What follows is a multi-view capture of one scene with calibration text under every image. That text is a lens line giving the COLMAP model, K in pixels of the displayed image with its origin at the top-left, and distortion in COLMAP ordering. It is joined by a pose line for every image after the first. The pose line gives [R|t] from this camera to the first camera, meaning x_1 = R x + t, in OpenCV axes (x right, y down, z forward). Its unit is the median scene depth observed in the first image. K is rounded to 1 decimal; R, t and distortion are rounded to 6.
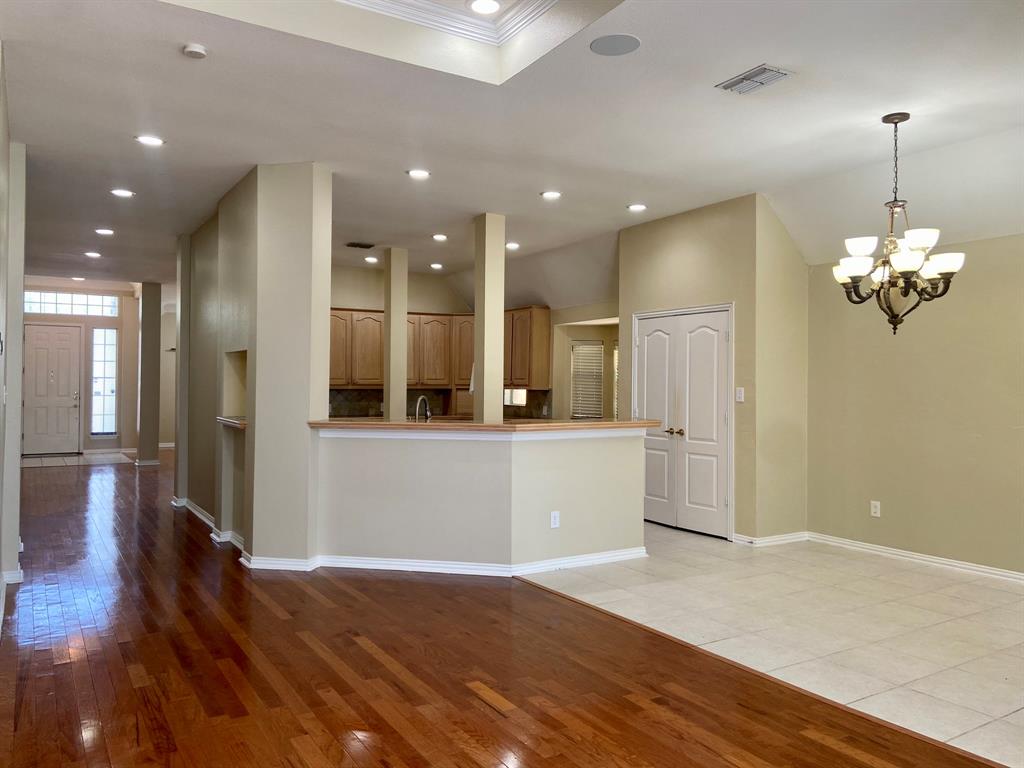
lens RADIAL K [[771.3, 0, 507.7], [0, 771.3, 381.3], [0, 0, 1]] dist [0.069739, -0.062170]
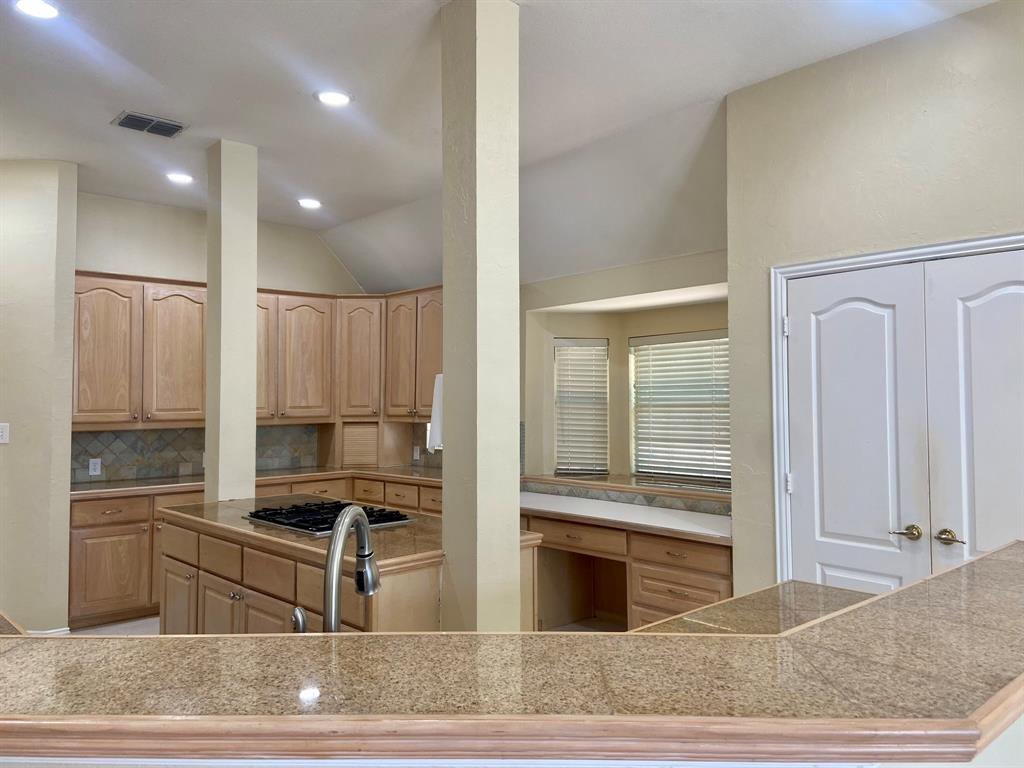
lens RADIAL K [[771.3, 0, 514.7], [0, 771.3, 374.5], [0, 0, 1]] dist [0.069739, -0.062170]
pose [[0.978720, -0.006860, 0.205086, -0.087969], [0.012936, 0.999516, -0.028298, -0.012652], [-0.204793, 0.030349, 0.978335, 0.595624]]
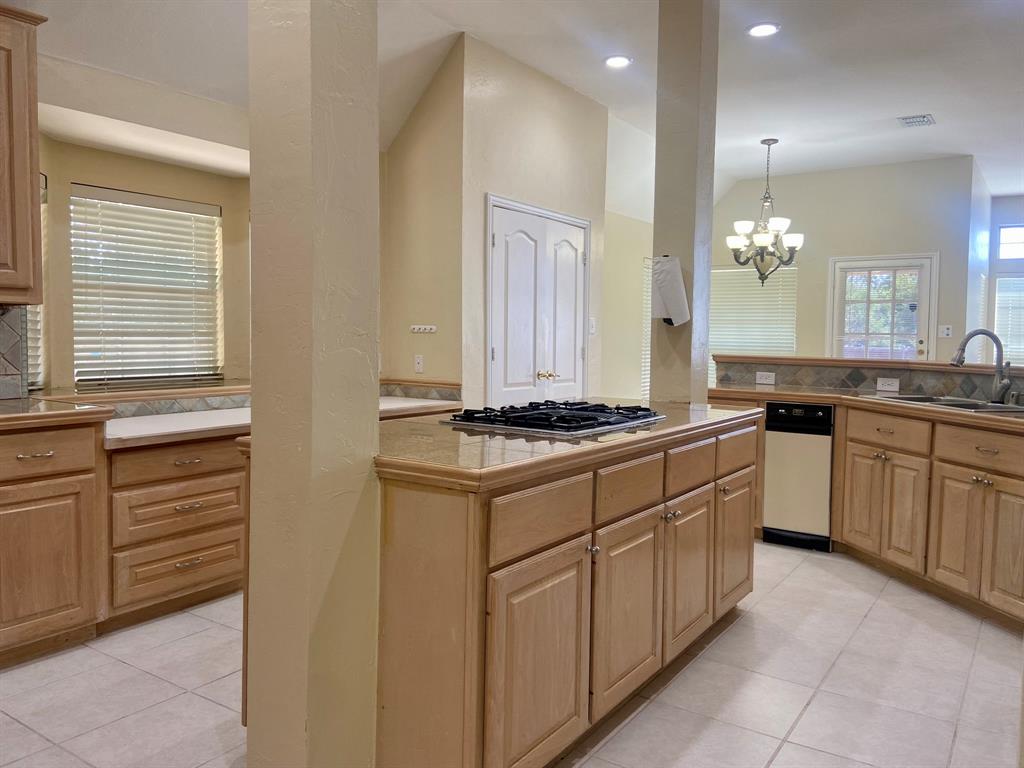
lens RADIAL K [[771.3, 0, 512.5], [0, 771.3, 381.6], [0, 0, 1]] dist [0.069739, -0.062170]
pose [[-0.397353, -0.072913, 0.914765, -0.434891], [-0.022669, 0.997314, 0.069646, 0.020278], [-0.917386, 0.006937, -0.397938, 1.273382]]
